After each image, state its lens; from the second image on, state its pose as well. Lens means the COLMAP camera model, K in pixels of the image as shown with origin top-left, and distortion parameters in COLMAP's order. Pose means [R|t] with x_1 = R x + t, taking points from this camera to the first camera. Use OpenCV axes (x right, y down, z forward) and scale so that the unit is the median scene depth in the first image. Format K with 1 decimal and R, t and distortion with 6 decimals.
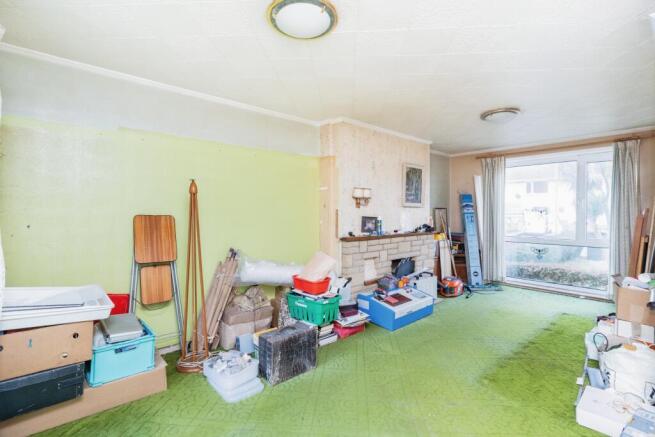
lens RADIAL K [[304.9, 0, 324.1], [0, 304.9, 203.6], [0, 0, 1]] dist [-0.000034, -0.000091]
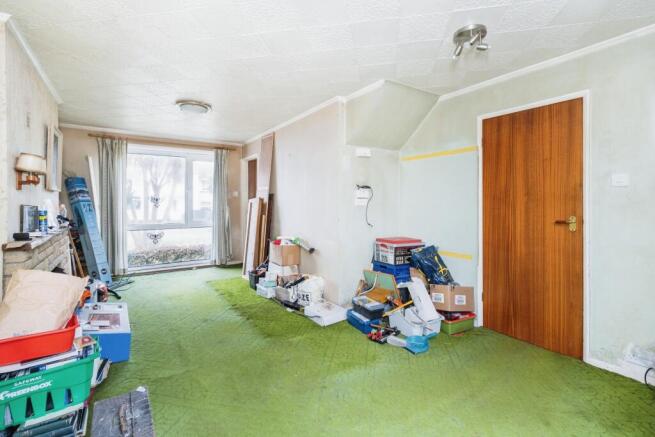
lens RADIAL K [[304.9, 0, 324.1], [0, 304.9, 203.6], [0, 0, 1]] dist [-0.000034, -0.000091]
pose [[0.128481, -0.005408, 0.991697, -0.289246], [-0.028375, 0.999556, 0.009127, 0.014716], [-0.991306, -0.029312, 0.128270, 0.292278]]
